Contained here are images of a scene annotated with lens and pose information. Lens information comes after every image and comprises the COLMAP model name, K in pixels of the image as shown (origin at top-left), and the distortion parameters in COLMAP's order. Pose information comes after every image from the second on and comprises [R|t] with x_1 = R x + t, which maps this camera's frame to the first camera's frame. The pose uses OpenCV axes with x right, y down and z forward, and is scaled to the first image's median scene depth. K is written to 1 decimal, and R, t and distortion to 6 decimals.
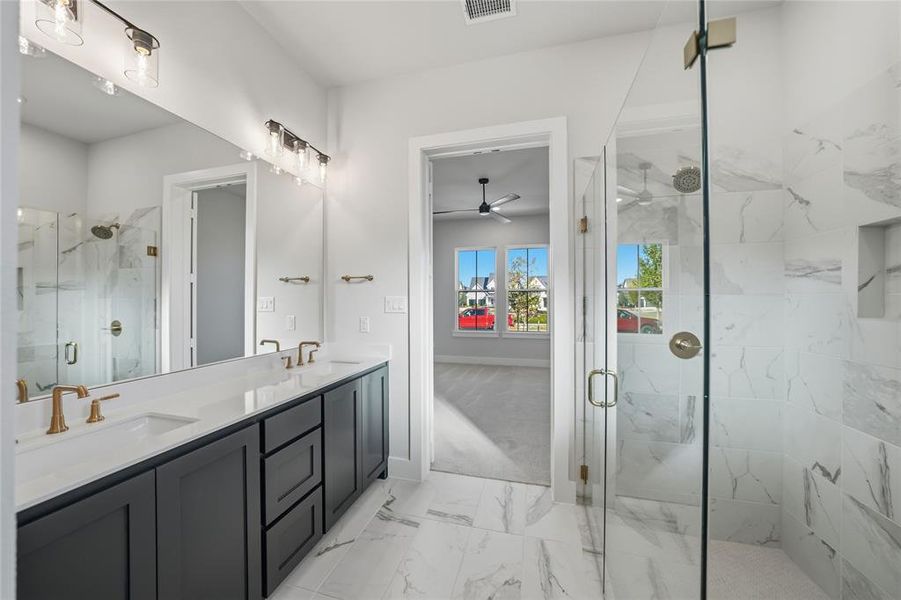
lens RADIAL K [[318.8, 0, 456.3], [0, 318.8, 299.8], [0, 0, 1]] dist [-0.029219, 0.006149]
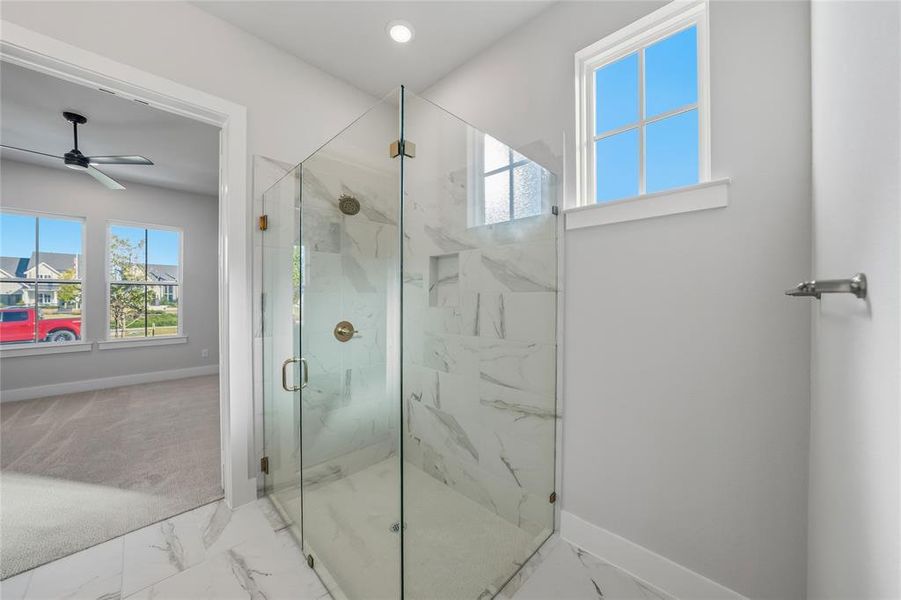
lens RADIAL K [[318.8, 0, 456.3], [0, 318.8, 299.8], [0, 0, 1]] dist [-0.029219, 0.006149]
pose [[0.488311, -0.006330, 0.872647, -0.180992], [-0.004023, 0.999947, 0.009505, -0.000662], [-0.872660, -0.008153, 0.488260, -0.042117]]
